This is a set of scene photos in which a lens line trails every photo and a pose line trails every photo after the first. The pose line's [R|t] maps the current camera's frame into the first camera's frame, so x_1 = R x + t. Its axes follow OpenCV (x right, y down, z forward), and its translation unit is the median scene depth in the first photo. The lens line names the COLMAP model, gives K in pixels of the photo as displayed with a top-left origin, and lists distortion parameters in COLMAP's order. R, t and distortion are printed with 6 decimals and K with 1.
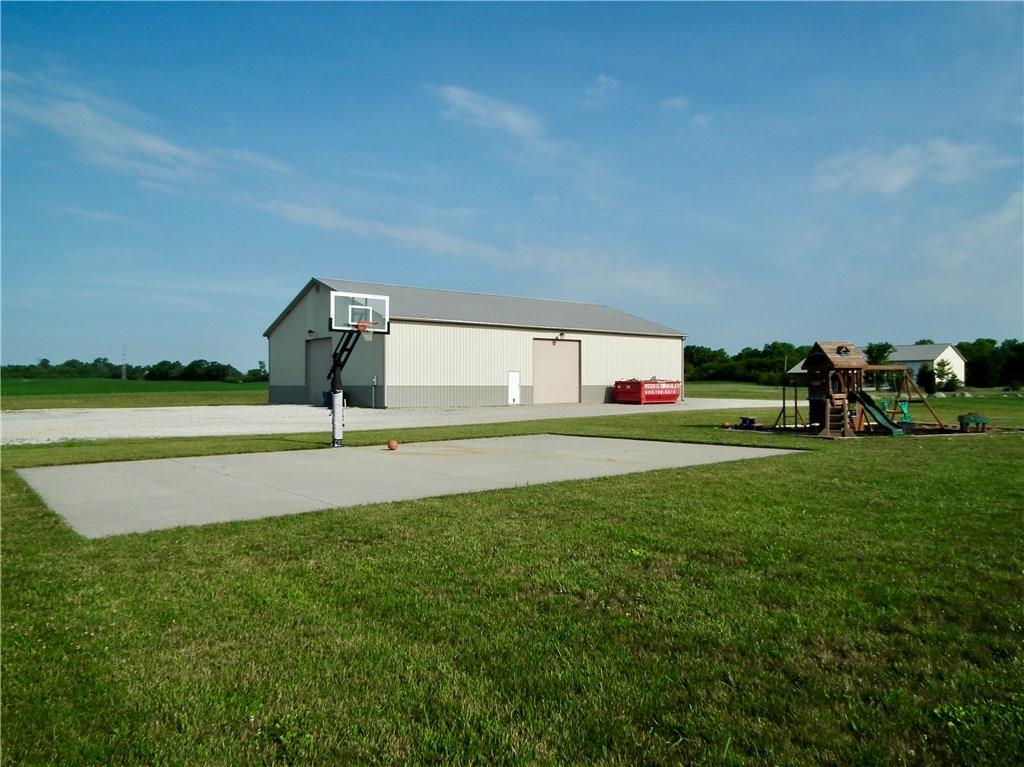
lens RADIAL K [[711.3, 0, 503.9], [0, 711.3, 383.7], [0, 0, 1]] dist [0.010971, 0.002256]
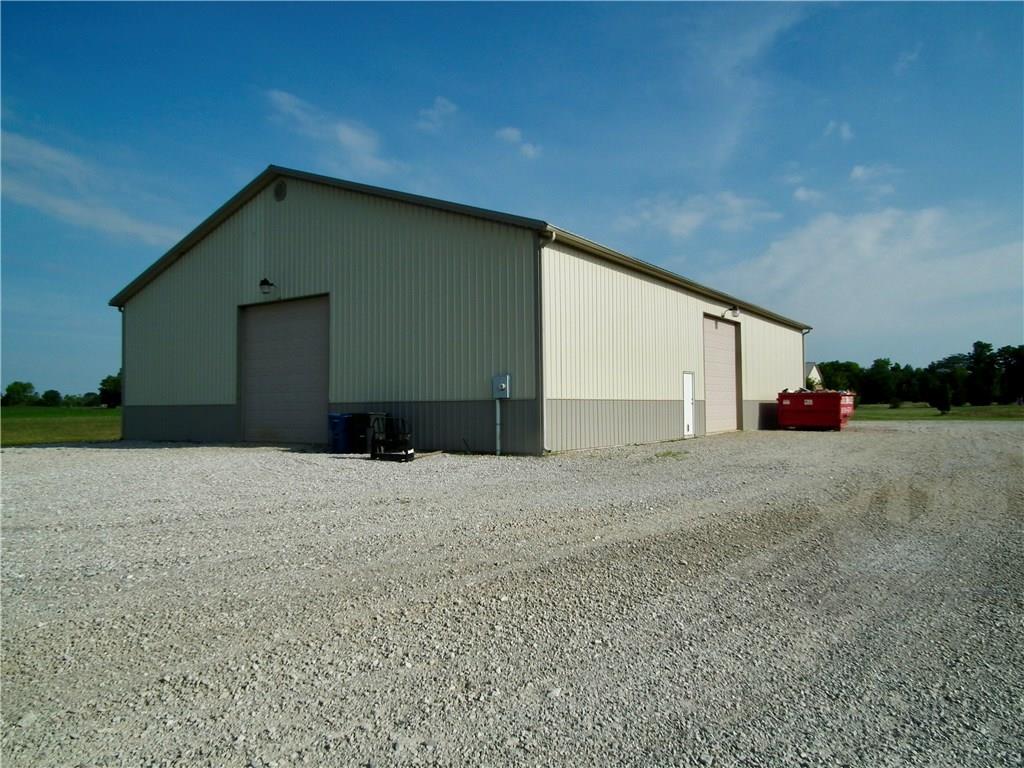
lens RADIAL K [[666.9, 0, 517.3], [0, 666.9, 380.5], [0, 0, 1]] dist [0.032302, 0.000945]
pose [[0.951589, 0.004278, 0.307344, -0.250840], [0.007787, 0.999247, -0.038021, 0.006037], [-0.307275, 0.038573, 0.950839, 0.553222]]
